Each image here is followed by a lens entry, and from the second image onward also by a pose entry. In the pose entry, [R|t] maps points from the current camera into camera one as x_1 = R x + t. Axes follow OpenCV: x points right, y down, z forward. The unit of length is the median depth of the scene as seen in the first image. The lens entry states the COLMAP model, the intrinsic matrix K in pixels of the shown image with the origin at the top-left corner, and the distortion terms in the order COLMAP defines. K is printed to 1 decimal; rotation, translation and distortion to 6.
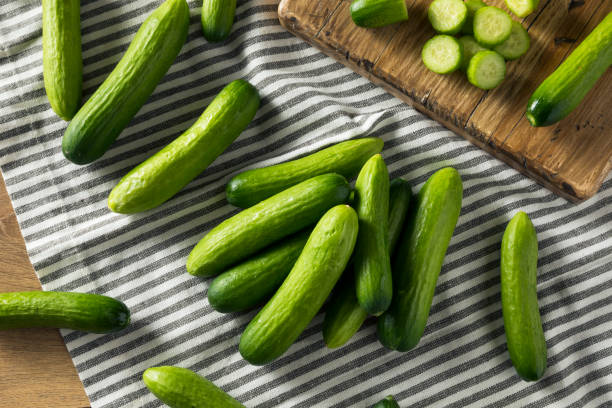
lens RADIAL K [[896.8, 0, 306.0], [0, 896.8, 204.0], [0, 0, 1]] dist [-0.002179, 0.060221]
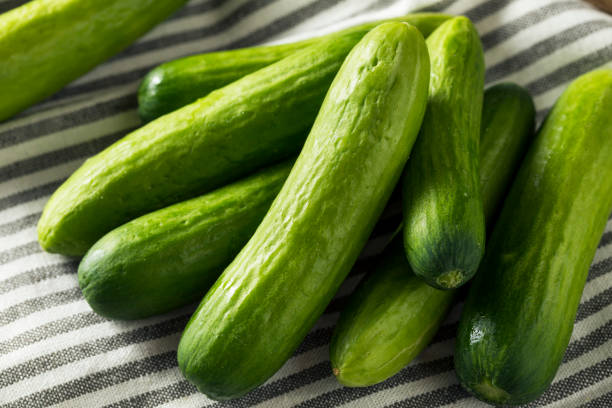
lens RADIAL K [[2166.1, 0, 306.0], [0, 2166.1, 204.0], [0, 0, 1]] dist [0.004078, 0.813223]
pose [[0.998750, 0.032126, -0.038283, 0.043847], [-0.045862, 0.893541, -0.446633, 0.539873], [0.019859, 0.447830, 0.893898, 0.016040]]
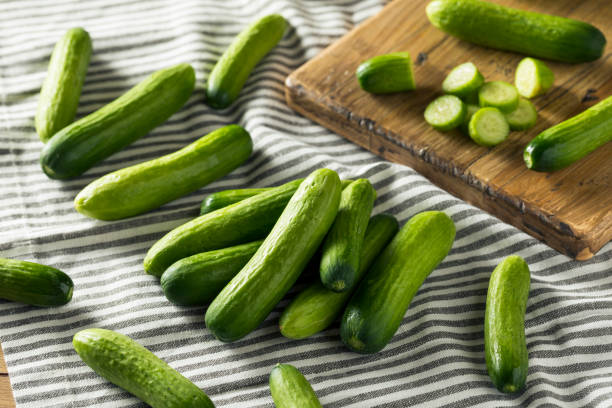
lens RADIAL K [[1883.4, 0, 306.0], [0, 1883.4, 204.0], [0, 0, 1]] dist [-0.062277, -0.998775]
pose [[0.989573, 0.094687, -0.108534, 0.231805], [-0.141922, 0.769518, -0.622656, 1.189787], [0.024561, 0.631567, 0.774932, -0.516715]]
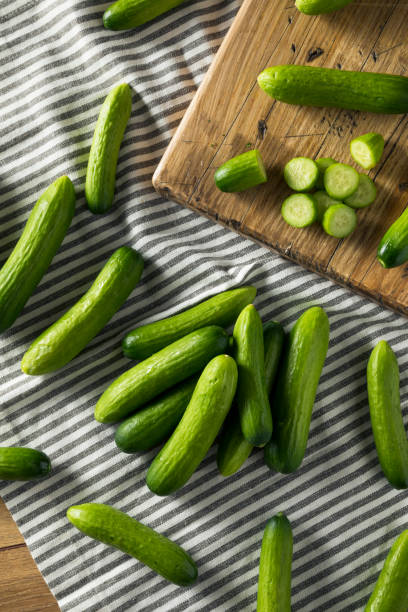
lens RADIAL K [[896.8, 0, 204.0], [0, 896.8, 306.0], [0, 0, 1]] dist [-0.002179, 0.060221]
pose [[0.994933, -0.094528, -0.034258, 0.059136], [0.096334, 0.993796, 0.055587, -0.120381], [0.028791, -0.058606, 0.997866, -0.136481]]
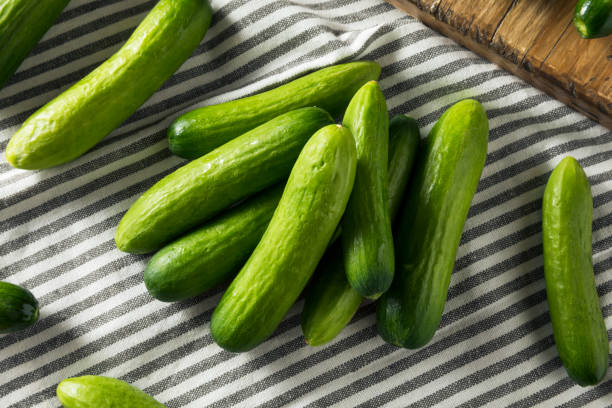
lens RADIAL K [[1032.0, 0, 306.0], [0, 1032.0, 204.0], [0, 0, 1]] dist [0.023519, -0.014487]
pose [[0.999756, -0.019669, 0.010039, 0.014782], [0.019699, 0.999802, -0.002919, 0.045852], [-0.009979, 0.003116, 0.999945, 0.153240]]
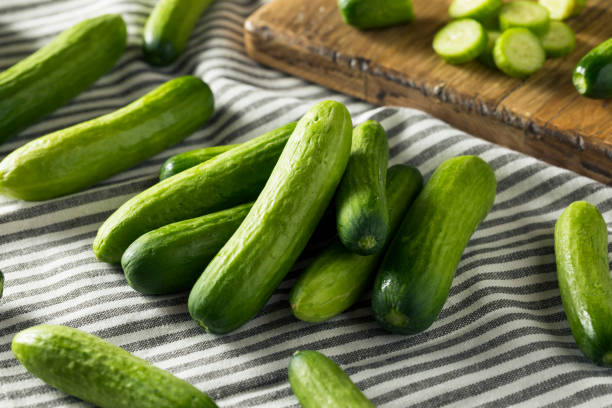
lens RADIAL K [[1988.3, 0, 306.0], [0, 1988.3, 204.0], [0, 0, 1]] dist [-0.028445, 0.253224]
pose [[0.999689, 0.016160, -0.019001, 0.056109], [-0.024833, 0.716644, -0.696997, 1.091780], [0.002354, 0.697252, 0.716823, -0.103073]]
